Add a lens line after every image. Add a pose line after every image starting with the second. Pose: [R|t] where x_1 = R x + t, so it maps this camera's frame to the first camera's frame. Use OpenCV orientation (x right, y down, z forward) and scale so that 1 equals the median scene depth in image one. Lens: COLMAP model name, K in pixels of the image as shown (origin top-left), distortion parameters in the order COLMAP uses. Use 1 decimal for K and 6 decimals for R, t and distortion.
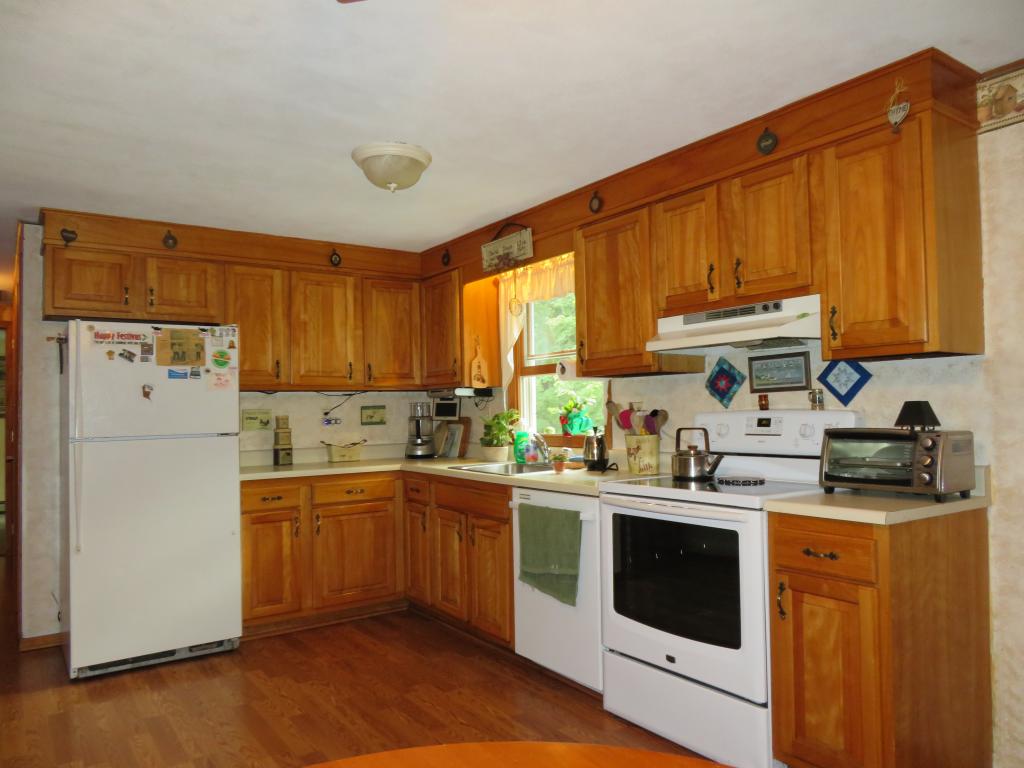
lens RADIAL K [[735.7, 0, 511.0], [0, 735.7, 384.4], [0, 0, 1]] dist [-0.003209, -0.008384]
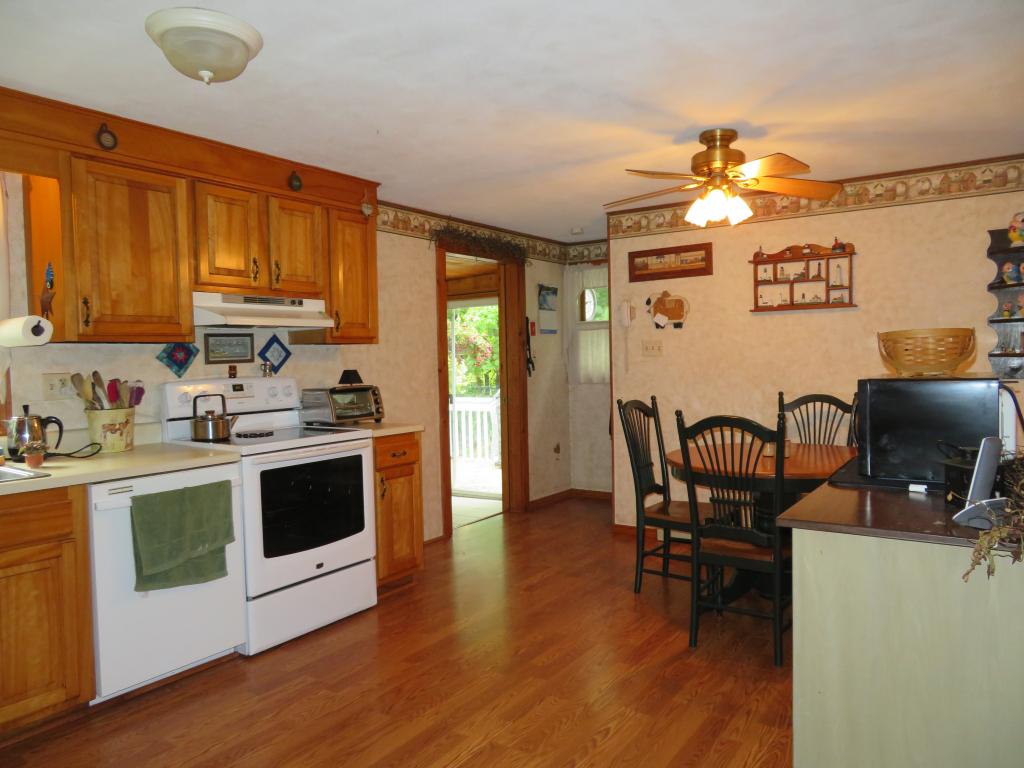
lens RADIAL K [[735.7, 0, 513.9], [0, 735.7, 382.2], [0, 0, 1]] dist [-0.003209, -0.008384]
pose [[-0.354235, -0.009039, 0.935113, -0.847965], [-0.008356, 0.999944, 0.006500, 0.025842], [-0.935119, -0.005512, -0.354291, 0.857856]]
